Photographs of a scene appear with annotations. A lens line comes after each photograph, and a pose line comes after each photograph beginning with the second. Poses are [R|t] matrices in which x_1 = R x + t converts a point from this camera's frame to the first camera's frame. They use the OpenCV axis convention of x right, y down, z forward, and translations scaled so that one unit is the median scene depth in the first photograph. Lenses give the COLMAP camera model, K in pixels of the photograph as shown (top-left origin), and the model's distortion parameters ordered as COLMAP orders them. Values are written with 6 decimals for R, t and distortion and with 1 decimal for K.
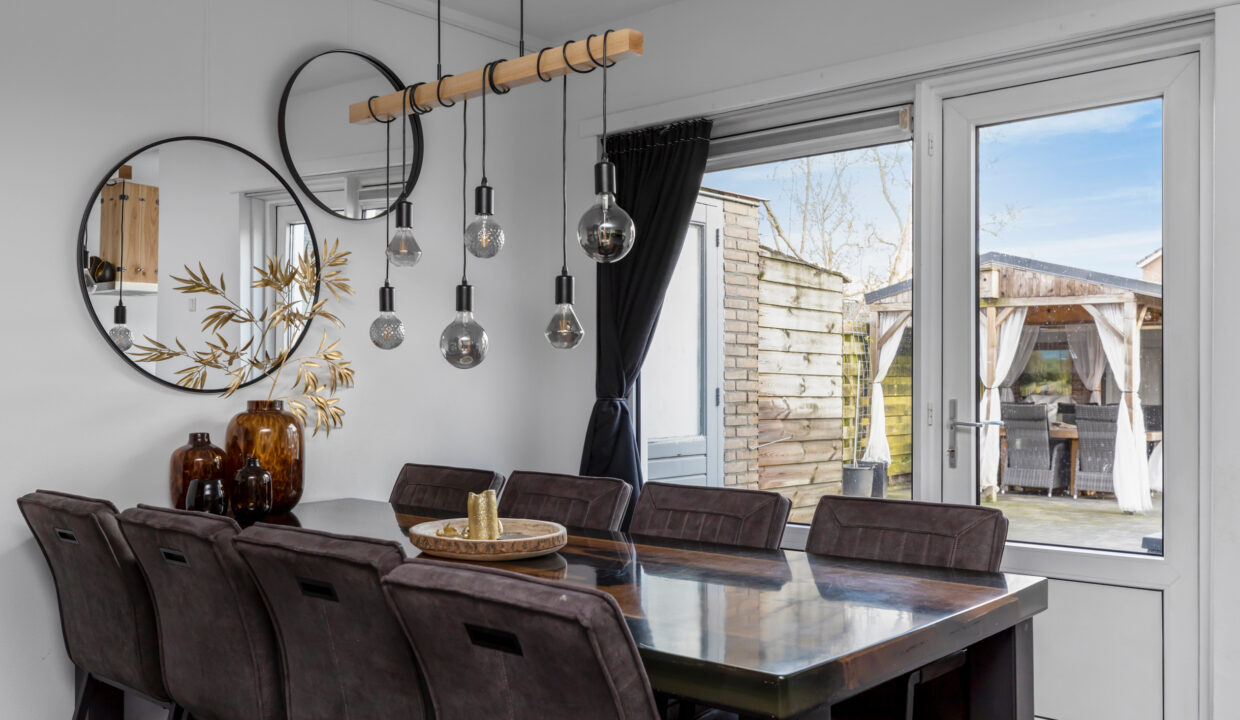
lens RADIAL K [[1084.1, 0, 619.3], [0, 1084.1, 380.0], [0, 0, 1]] dist [-0.002304, 0.000629]
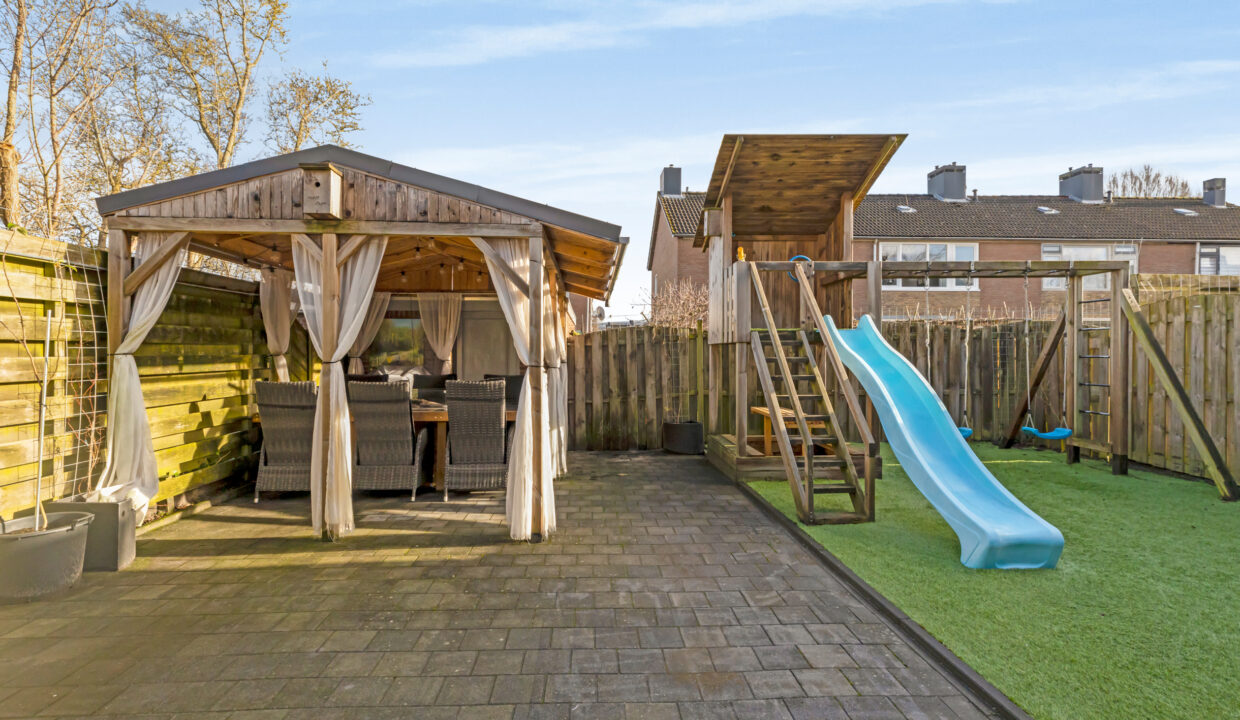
lens RADIAL K [[594.9, 0, 619.3], [0, 594.9, 352.8], [0, 0, 1]] dist [0.000333, -0.000244]
pose [[0.725177, -0.004088, 0.688550, 0.211051], [0.000467, 0.999985, 0.005446, 0.000341], [-0.688562, -0.003627, 0.725168, 0.588437]]
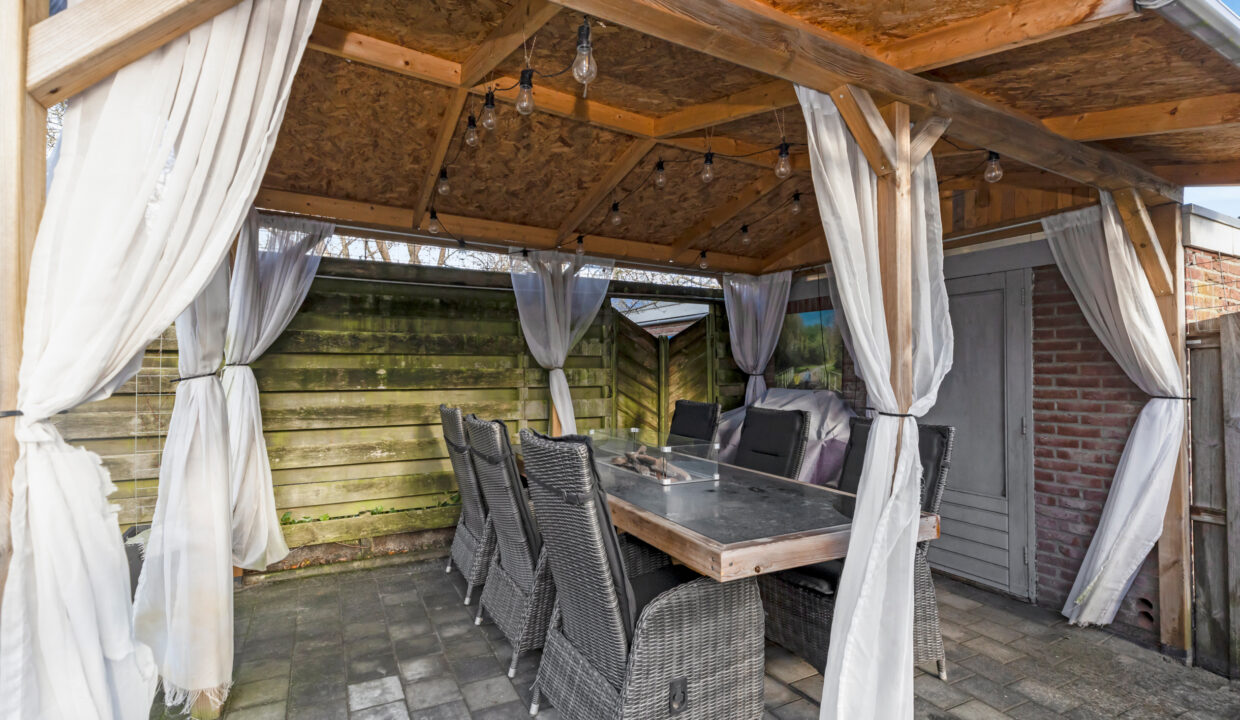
lens RADIAL K [[543.0, 0, 599.6], [0, 543.0, 358.1], [0, 0, 1]] dist [-0.000315, 0.000017]
pose [[0.927091, -0.005546, -0.374796, 0.494356], [-0.001770, 0.999815, -0.019174, 0.004175], [0.374833, 0.018439, 0.926909, 0.842839]]
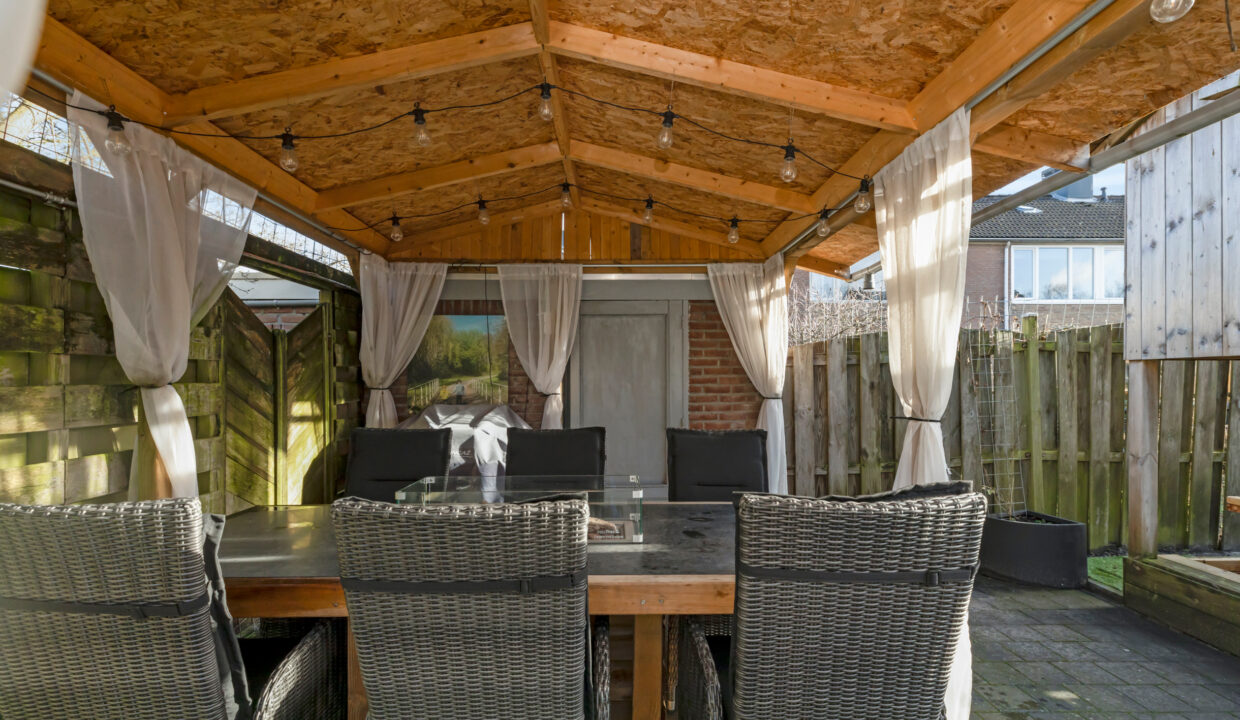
lens RADIAL K [[562.5, 0, 614.7], [0, 562.5, 370.3], [0, 0, 1]] dist [-0.001619, -0.000195]
pose [[0.748181, 0.006265, 0.663465, 0.336553], [0.002793, 0.999917, -0.012591, 0.002529], [-0.663489, 0.011273, 0.748101, 0.929305]]
